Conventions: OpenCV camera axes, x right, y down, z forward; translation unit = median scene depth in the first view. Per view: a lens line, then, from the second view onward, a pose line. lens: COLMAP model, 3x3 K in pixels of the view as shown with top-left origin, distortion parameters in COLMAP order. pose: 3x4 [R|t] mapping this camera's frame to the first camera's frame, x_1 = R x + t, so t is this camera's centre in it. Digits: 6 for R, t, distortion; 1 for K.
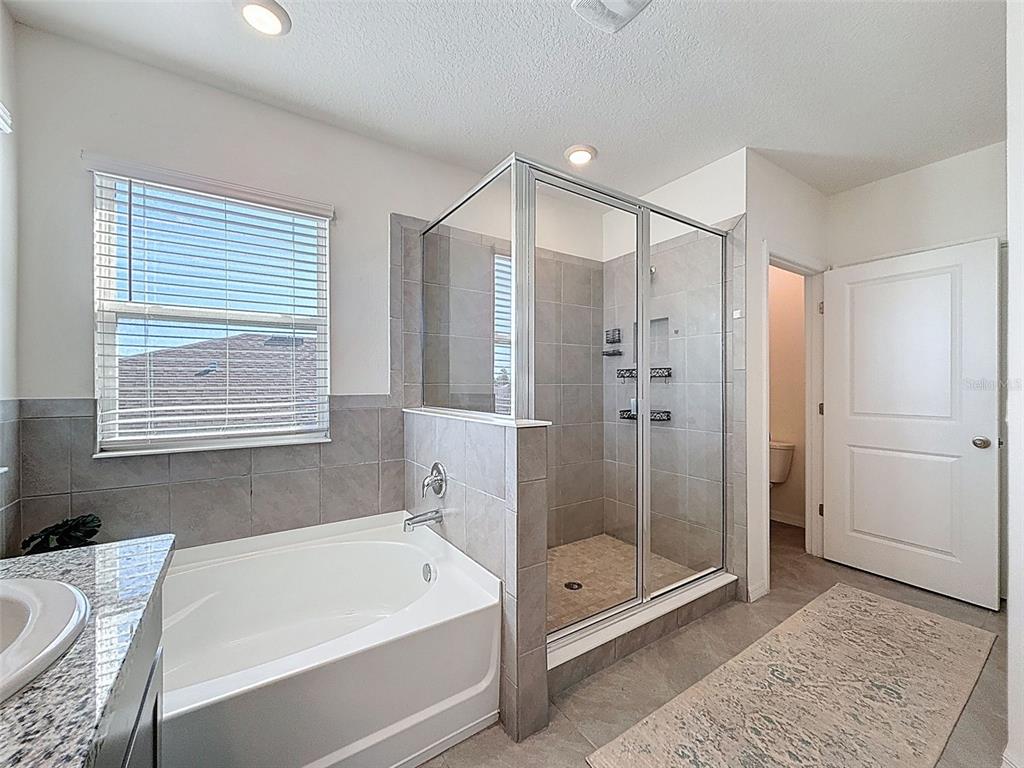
lens RADIAL K [[409.0, 0, 514.9], [0, 409.0, 383.5], [0, 0, 1]] dist [0.000519, -0.000199]
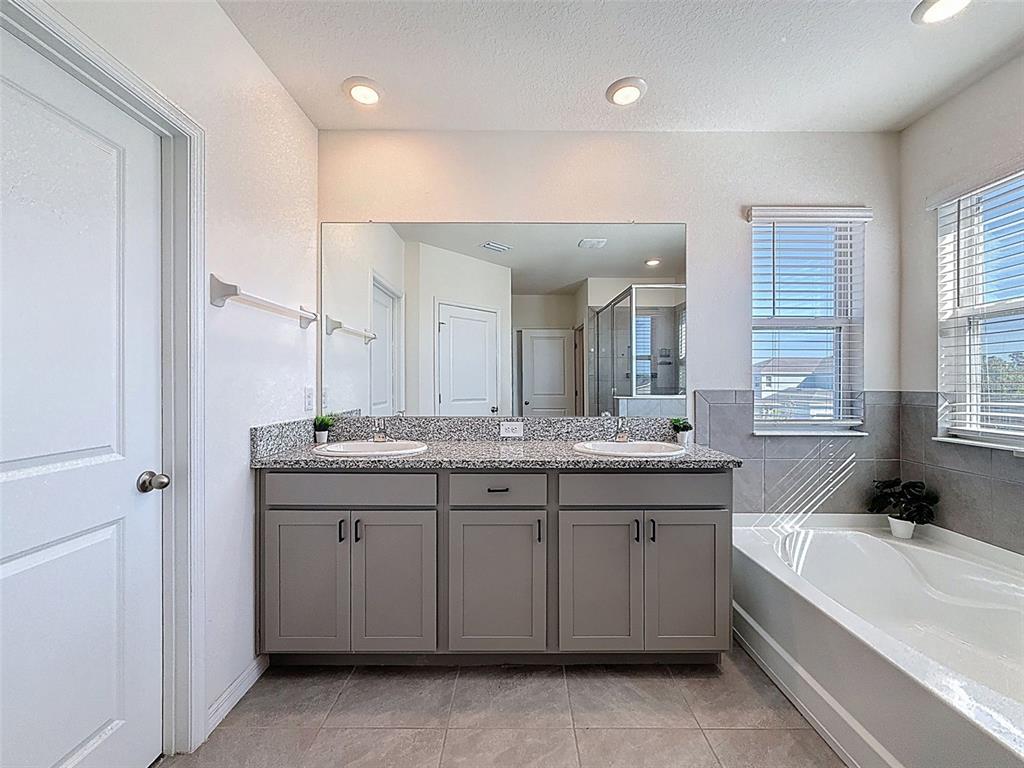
lens RADIAL K [[409.0, 0, 514.9], [0, 409.0, 383.5], [0, 0, 1]] dist [0.000519, -0.000199]
pose [[-0.537696, -0.002311, -0.843136, 0.685774], [0.002150, 0.999989, -0.004112, 0.013661], [0.843136, -0.004024, -0.537685, 0.582343]]
